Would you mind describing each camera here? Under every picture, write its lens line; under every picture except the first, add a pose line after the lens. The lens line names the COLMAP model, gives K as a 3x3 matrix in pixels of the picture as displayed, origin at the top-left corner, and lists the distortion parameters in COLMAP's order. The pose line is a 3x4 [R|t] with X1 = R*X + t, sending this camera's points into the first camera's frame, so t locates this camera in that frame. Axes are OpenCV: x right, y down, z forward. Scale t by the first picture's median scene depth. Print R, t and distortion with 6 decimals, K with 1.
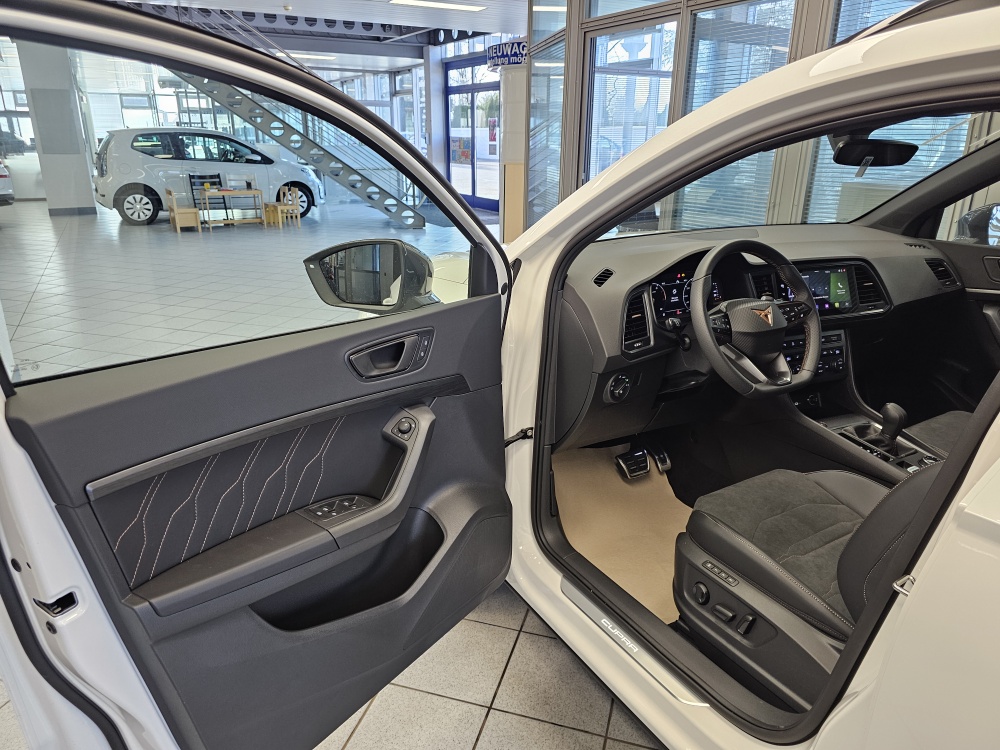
lens RADIAL K [[687.0, 0, 500.0], [0, 687.0, 375.0], [0, 0, 1]] dist [0.097353, -0.105936]
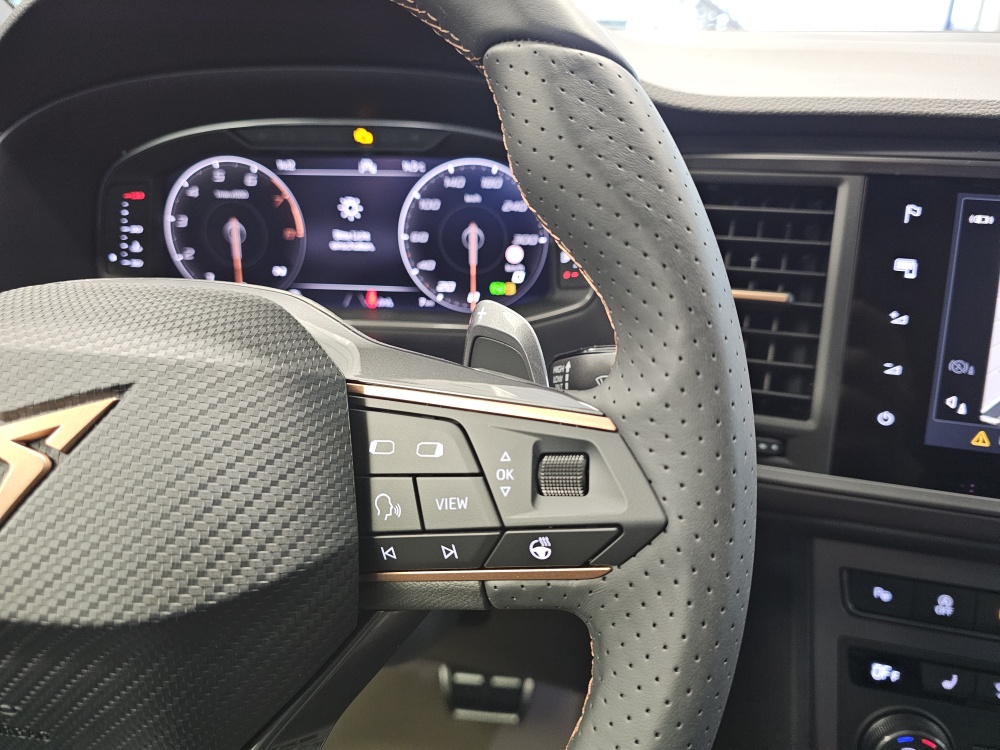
lens RADIAL K [[699.5, 0, 507.7], [0, 699.5, 380.5], [0, 0, 1]] dist [0.001842, -0.003243]
pose [[0.788379, 0.260184, -0.557461, 0.085186], [-0.194403, 0.965093, 0.175507, -0.022437], [0.583666, -0.029993, 0.811440, 0.161286]]
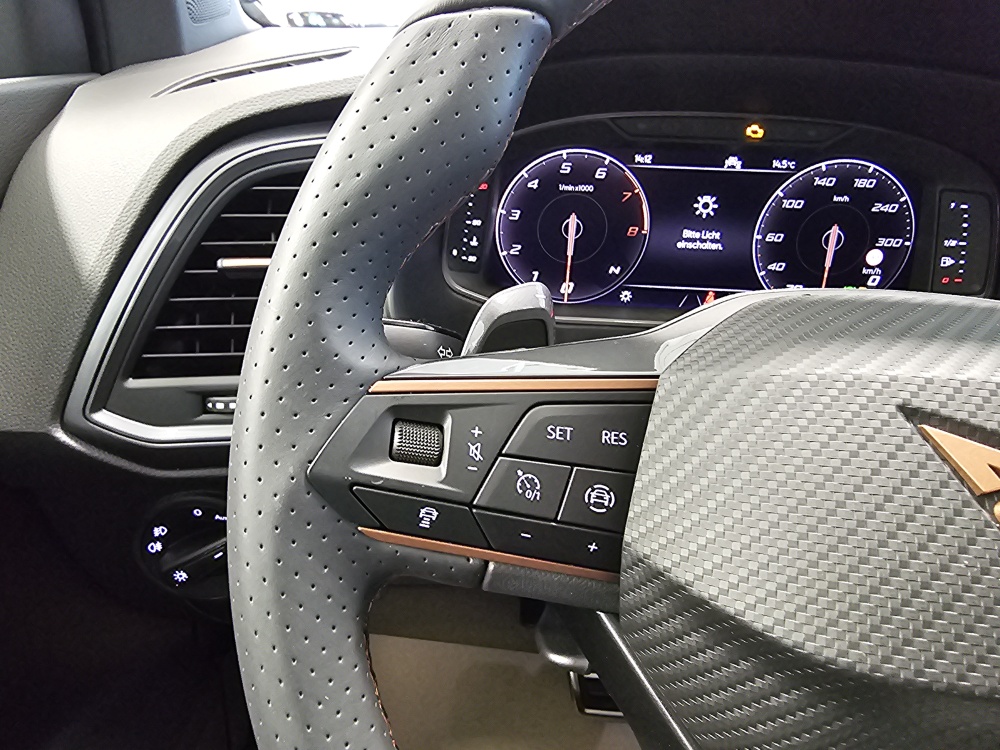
lens RADIAL K [[691.4, 0, 431.9], [0, 691.4, 365.3], [0, 0, 1]] dist [0.002278, -0.000244]
pose [[0.815803, 0.269599, -0.511646, 0.059461], [-0.213999, 0.962623, 0.166014, -0.017206], [0.537280, -0.025943, 0.843005, 0.146972]]
